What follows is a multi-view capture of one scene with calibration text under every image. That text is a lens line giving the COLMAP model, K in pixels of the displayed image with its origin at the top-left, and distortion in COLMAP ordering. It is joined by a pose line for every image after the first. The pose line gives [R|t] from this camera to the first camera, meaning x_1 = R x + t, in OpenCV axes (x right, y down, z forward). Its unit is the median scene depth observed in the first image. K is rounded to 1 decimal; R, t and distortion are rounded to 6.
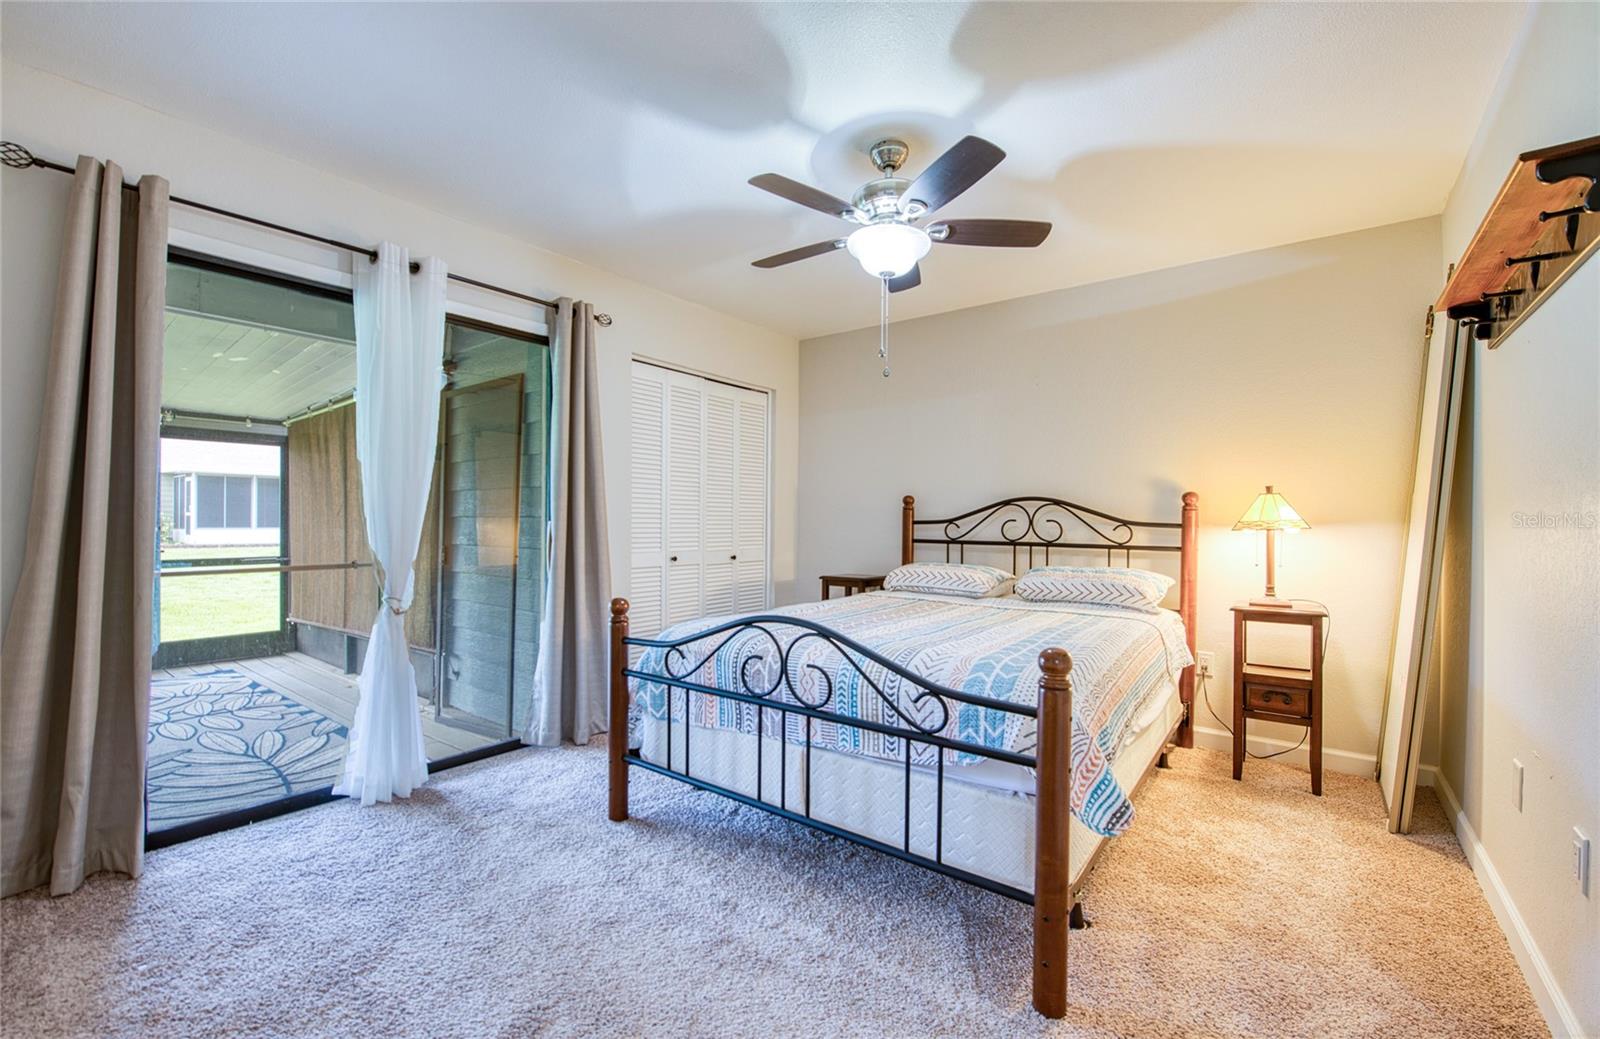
lens RADIAL K [[676.1, 0, 809.8], [0, 676.1, 510.9], [0, 0, 1]] dist [-0.011381, -0.003103]
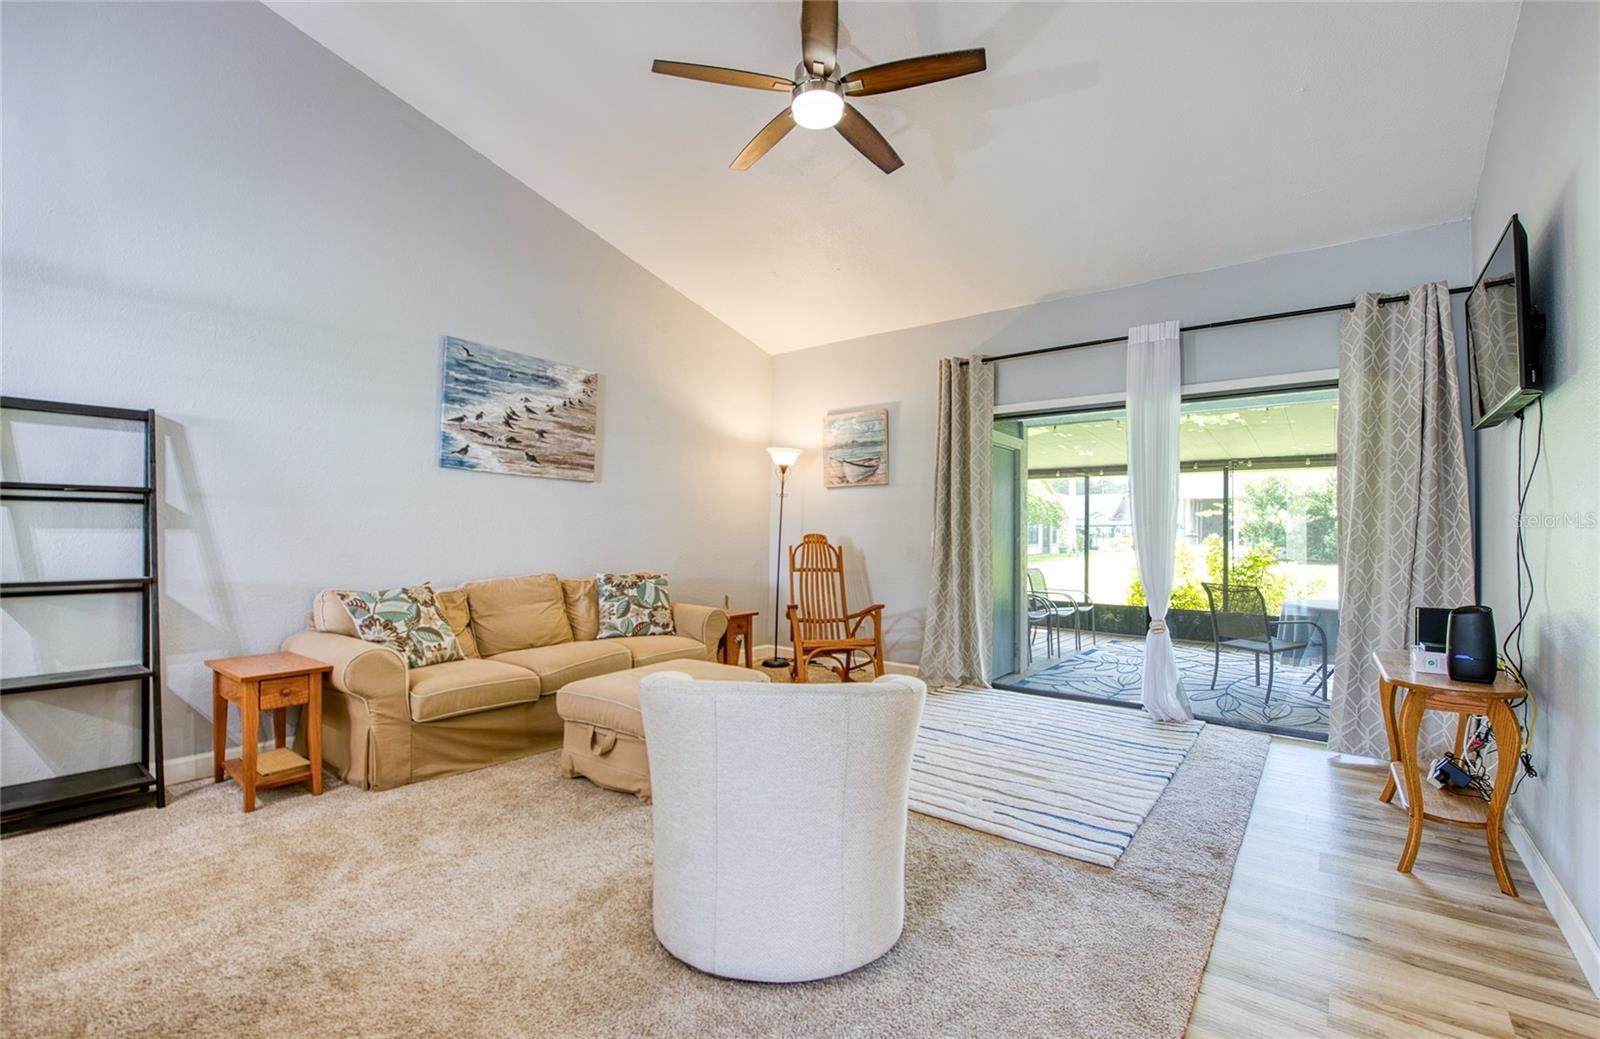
lens RADIAL K [[676.1, 0, 790.9], [0, 676.1, 528.9], [0, 0, 1]] dist [-0.011381, -0.003103]
pose [[-0.028902, -0.009867, -0.999534, 1.286026], [0.004618, 0.999939, -0.010004, 0.023745], [0.999572, -0.004905, -0.028855, 0.892989]]
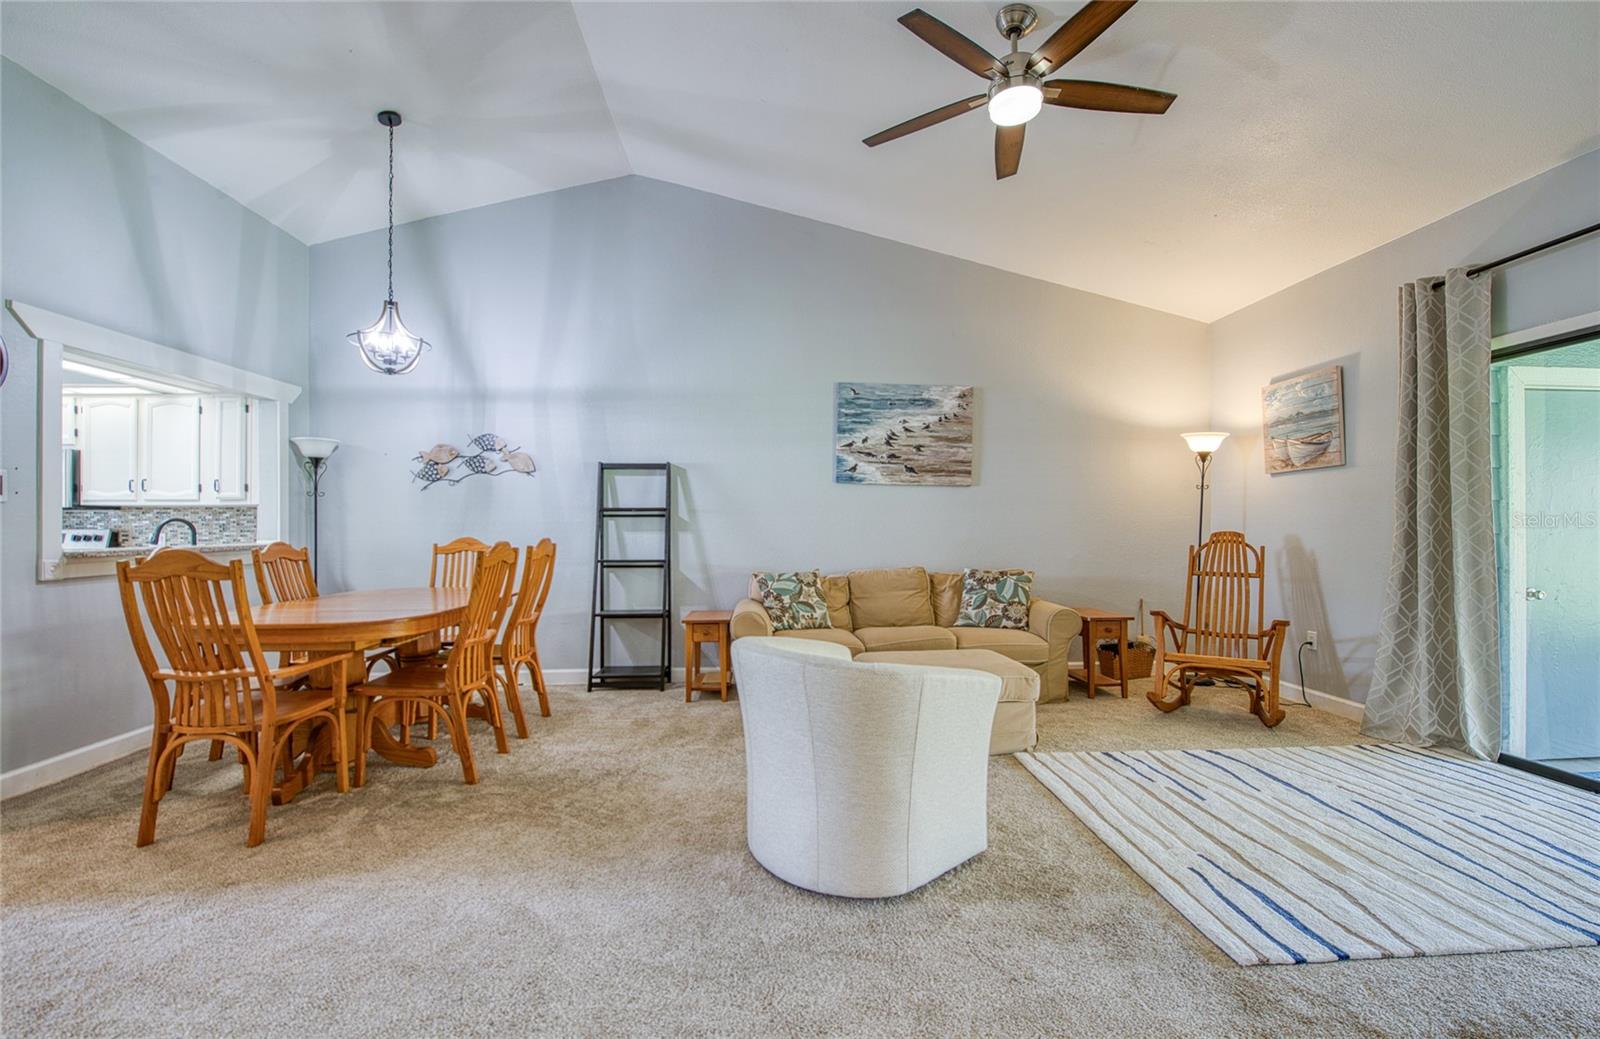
lens RADIAL K [[676.1, 0, 787.4], [0, 676.1, 527.7], [0, 0, 1]] dist [-0.011381, -0.003103]
pose [[-0.771459, -0.003761, -0.636268, 1.061300], [0.006405, 0.999886, -0.013677, 0.027217], [0.636247, -0.014627, -0.771347, 2.206693]]
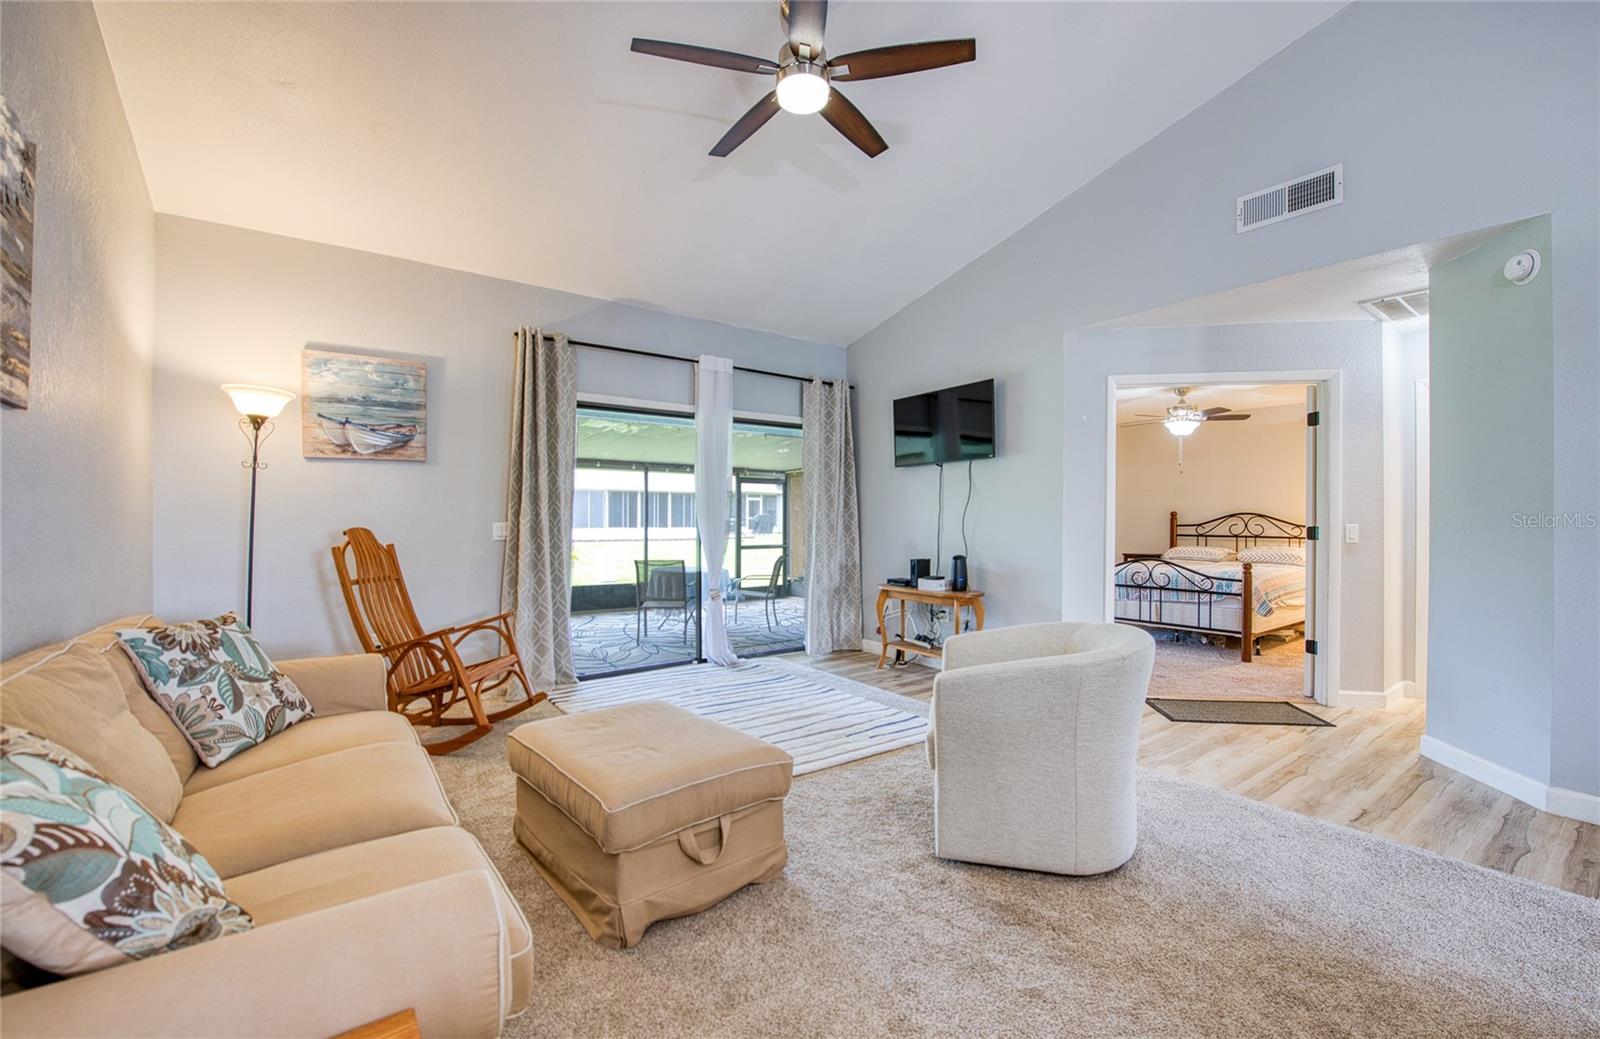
lens RADIAL K [[676.1, 0, 800.2], [0, 676.1, 509.9], [0, 0, 1]] dist [-0.011381, -0.003103]
pose [[0.958866, -0.009721, -0.283693, -0.388746], [0.009905, 0.999951, -0.000786, -0.043059], [0.283686, -0.002056, 0.958915, -1.339048]]
